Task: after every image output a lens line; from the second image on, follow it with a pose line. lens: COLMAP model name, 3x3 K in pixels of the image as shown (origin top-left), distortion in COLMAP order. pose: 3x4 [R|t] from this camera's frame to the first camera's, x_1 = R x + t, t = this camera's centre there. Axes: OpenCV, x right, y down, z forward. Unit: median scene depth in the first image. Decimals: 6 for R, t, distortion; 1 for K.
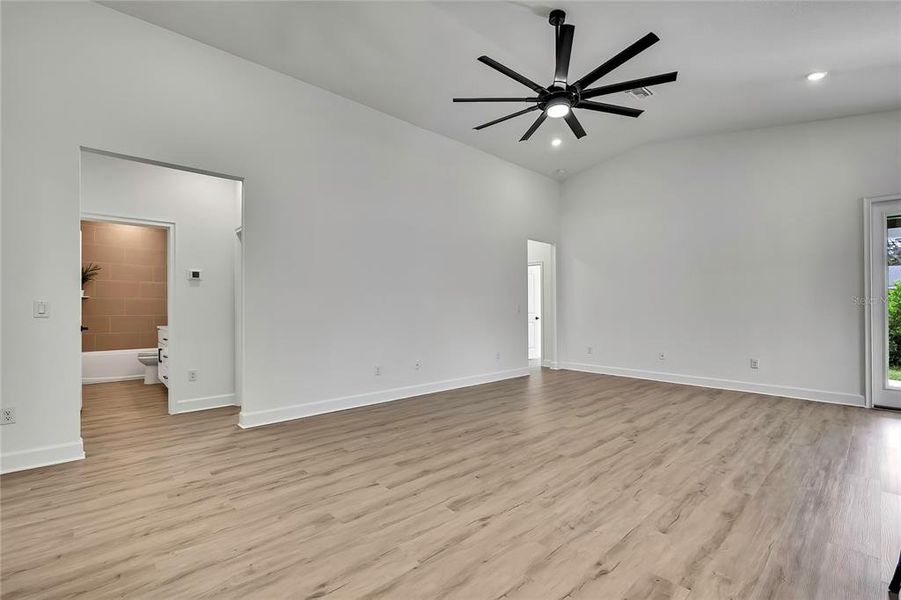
lens RADIAL K [[396.5, 0, 449.5], [0, 396.5, 307.5], [0, 0, 1]] dist [-0.003334, -0.000260]
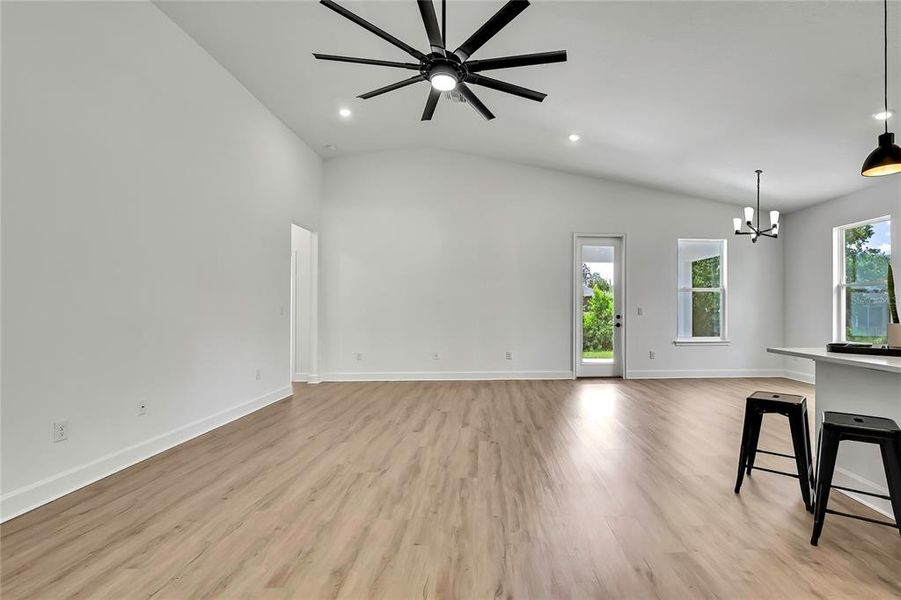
lens RADIAL K [[411.3, 0, 515.8], [0, 411.3, 307.4], [0, 0, 1]] dist [-0.004099, -0.000444]
pose [[0.627471, 0.004726, 0.778626, -0.296546], [-0.003404, 0.999989, -0.003326, -0.002079], [-0.778632, -0.000563, 0.627480, 0.285649]]
